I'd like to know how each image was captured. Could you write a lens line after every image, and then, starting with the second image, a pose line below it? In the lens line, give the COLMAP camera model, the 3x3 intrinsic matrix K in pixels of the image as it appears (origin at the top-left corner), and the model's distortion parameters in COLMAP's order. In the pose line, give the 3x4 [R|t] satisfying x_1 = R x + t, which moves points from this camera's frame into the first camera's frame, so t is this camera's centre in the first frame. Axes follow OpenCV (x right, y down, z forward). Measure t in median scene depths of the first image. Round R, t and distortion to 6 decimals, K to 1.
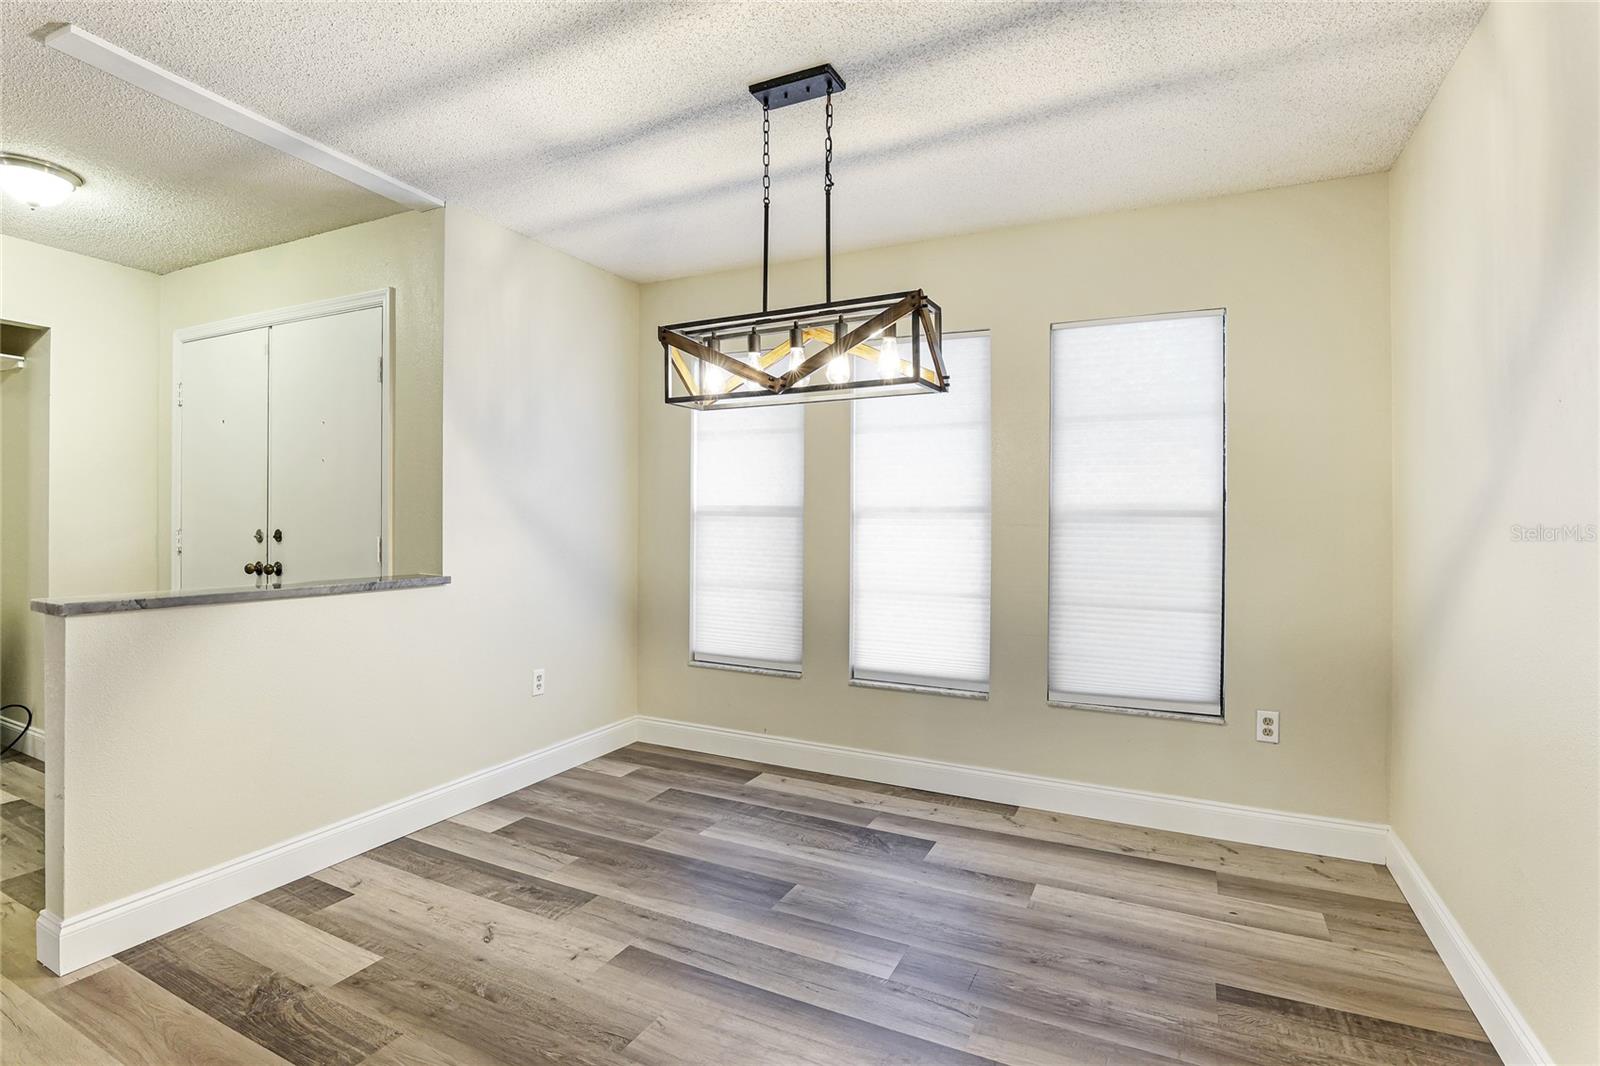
lens RADIAL K [[772.2, 0, 804.3], [0, 772.2, 515.6], [0, 0, 1]] dist [-0.027880, -0.000036]
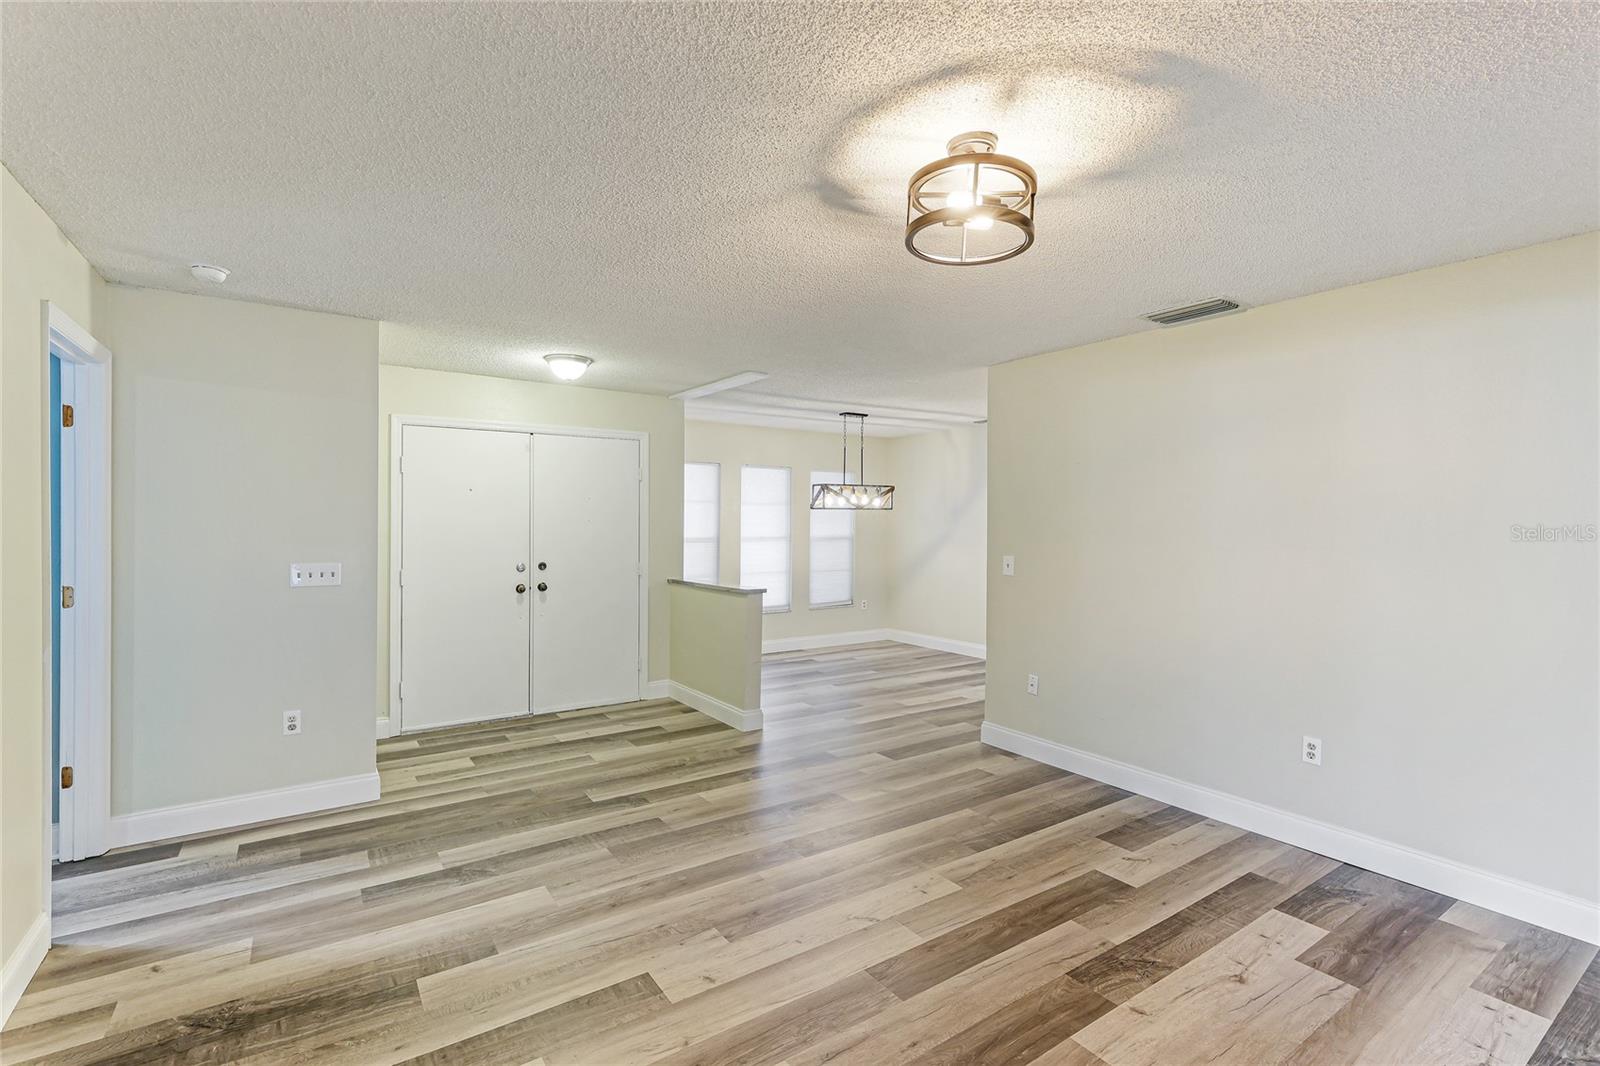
lens RADIAL K [[725.0, 0, 796.1], [0, 725.0, 526.8], [0, 0, 1]] dist [0.001100, 0.000020]
pose [[0.494823, -0.014312, 0.868876, -2.085465], [-0.000744, 0.999857, 0.016894, -0.096675], [-0.868993, -0.009006, 0.494742, -0.240209]]
